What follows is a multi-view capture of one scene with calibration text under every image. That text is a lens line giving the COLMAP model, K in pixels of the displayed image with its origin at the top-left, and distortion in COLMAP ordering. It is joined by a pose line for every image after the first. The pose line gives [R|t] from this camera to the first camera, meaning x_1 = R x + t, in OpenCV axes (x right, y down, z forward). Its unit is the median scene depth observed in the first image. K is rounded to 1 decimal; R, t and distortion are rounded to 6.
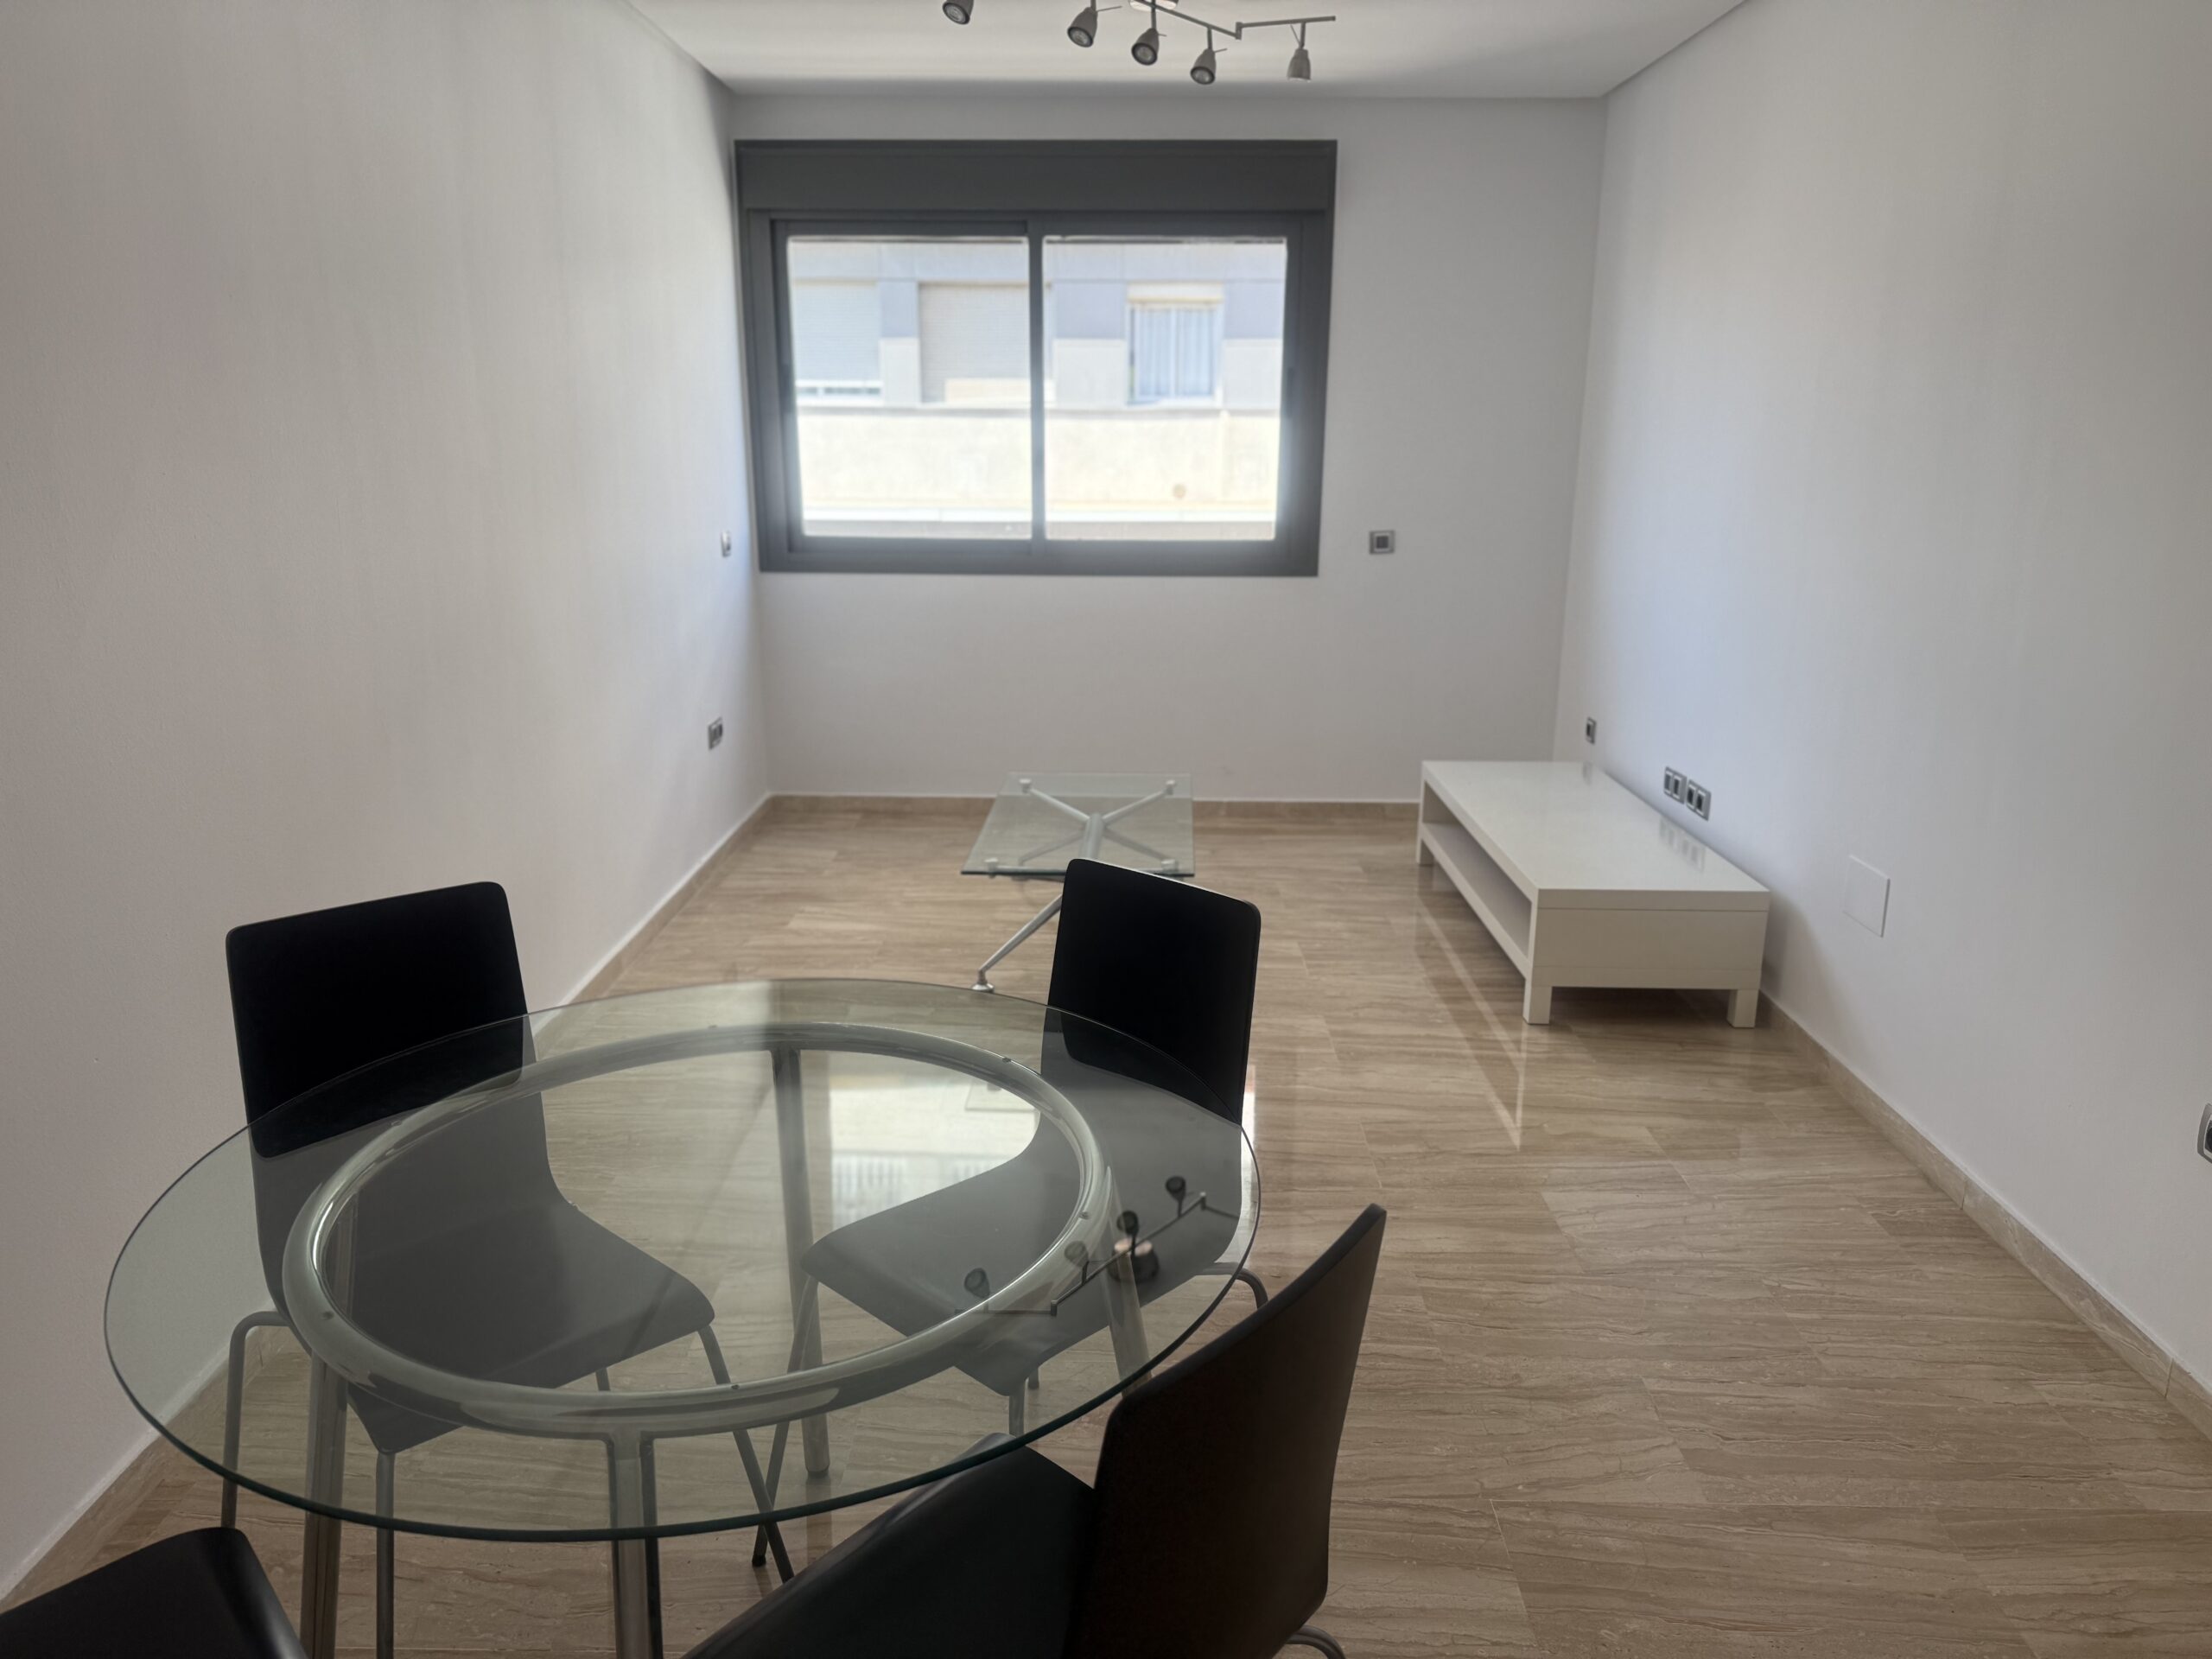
lens RADIAL K [[1565.5, 0, 1118.4], [0, 1565.5, 828.7], [0, 0, 1]] dist [0.046412, -0.054316]
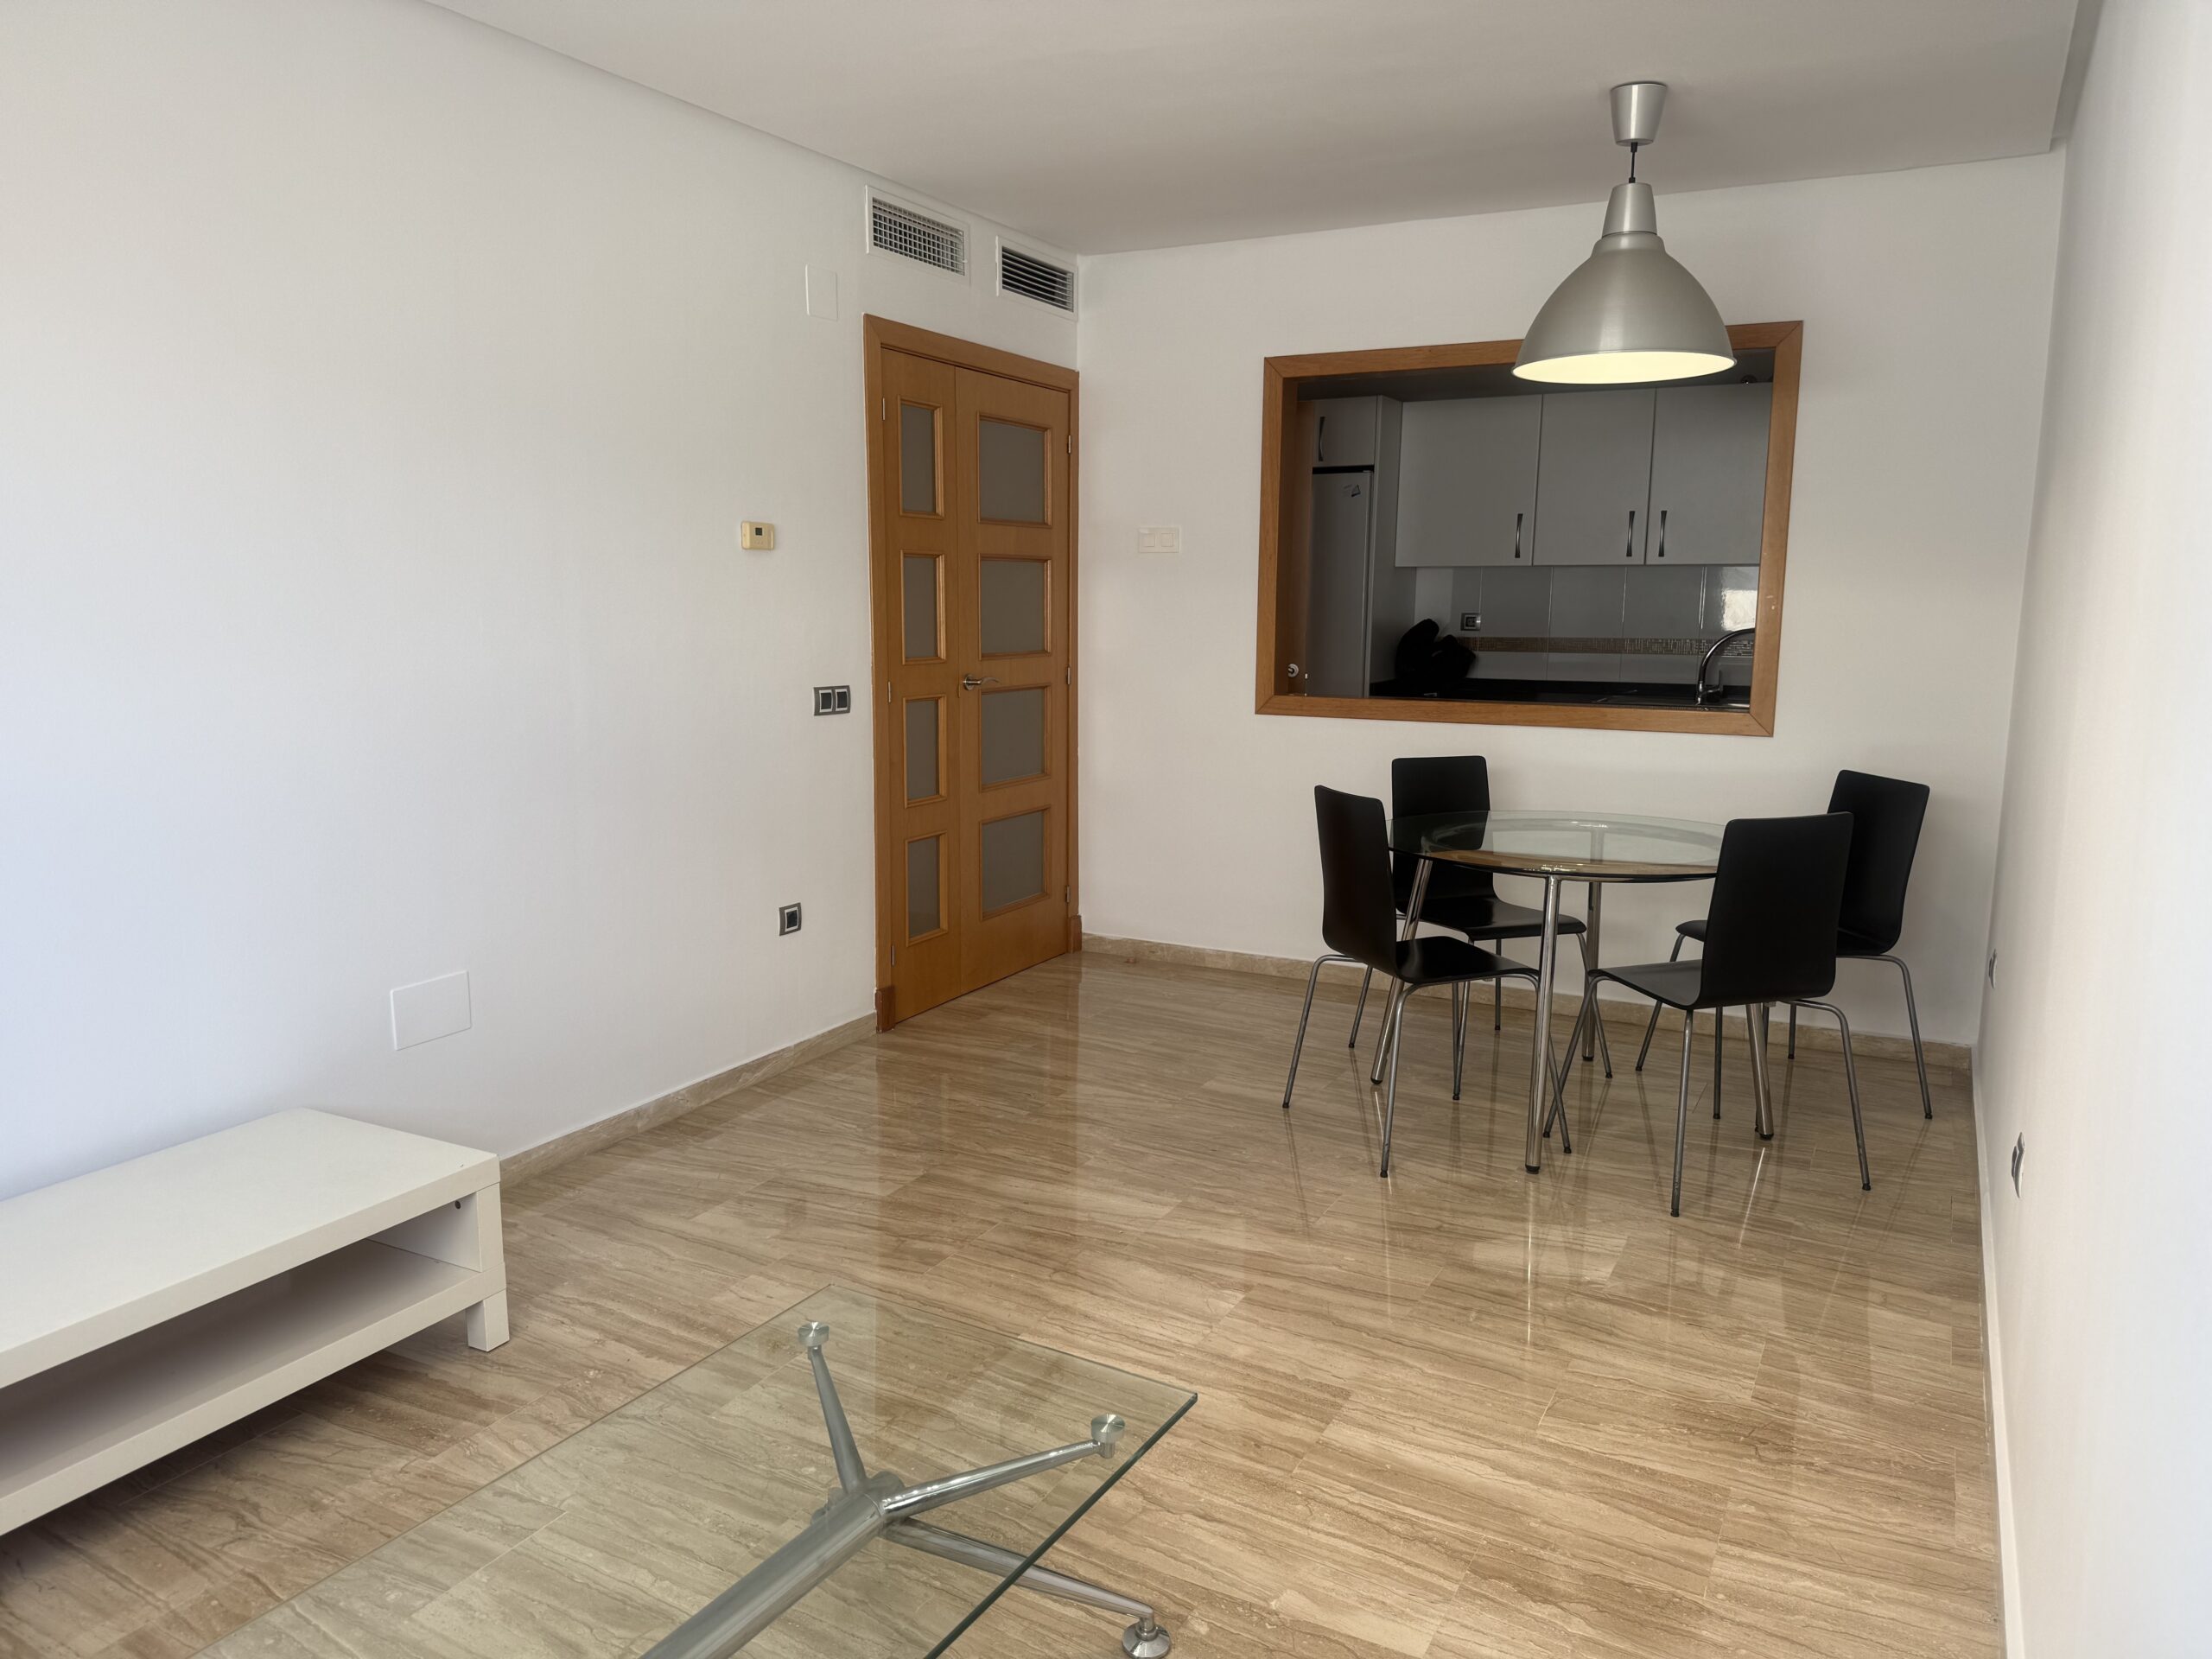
lens RADIAL K [[1565.5, 0, 1091.5], [0, 1565.5, 853.5], [0, 0, 1]] dist [0.046412, -0.054316]
pose [[-0.881872, -0.089981, 0.462823, -0.288801], [0.107118, 0.917715, 0.382524, -0.327606], [-0.459159, 0.386914, -0.799669, 1.354819]]
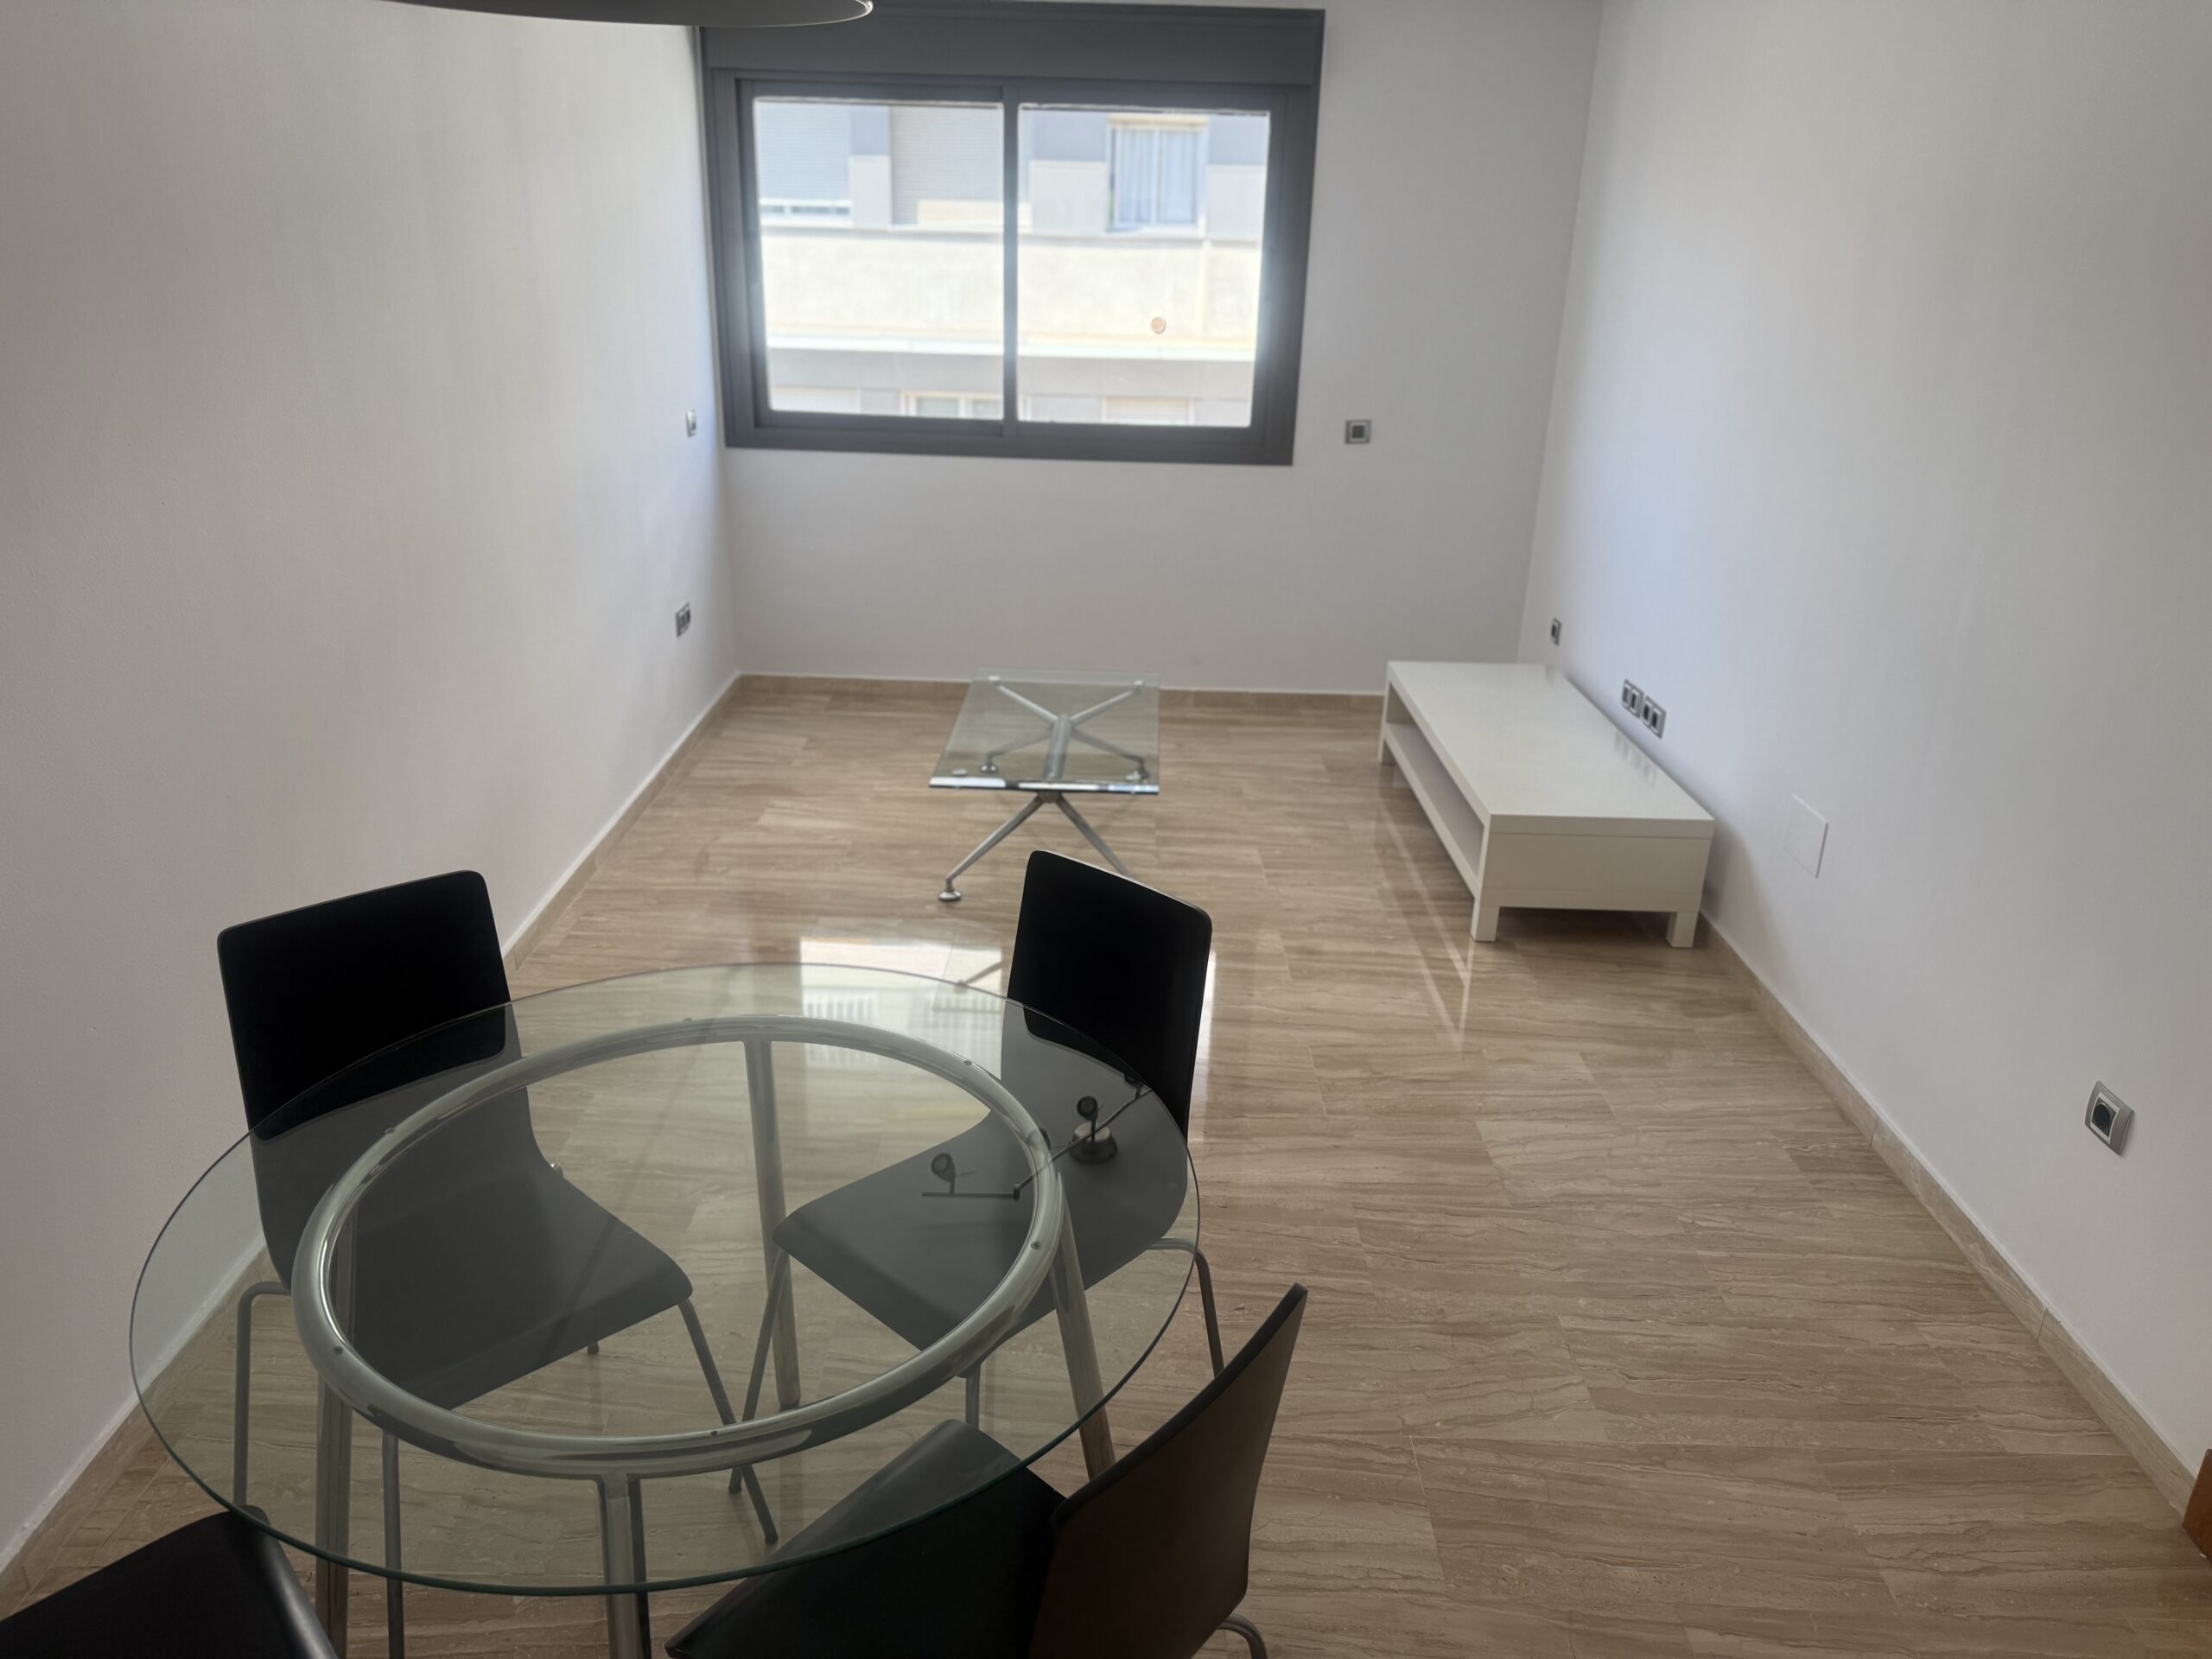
lens RADIAL K [[1565.5, 0, 1117.6], [0, 1565.5, 829.0], [0, 0, 1]] dist [0.046412, -0.054316]
pose [[0.999668, 0.017580, 0.018836, 0.003431], [-0.019590, 0.993465, 0.112444, -0.060539], [-0.016736, -0.112775, 0.993480, -0.016610]]
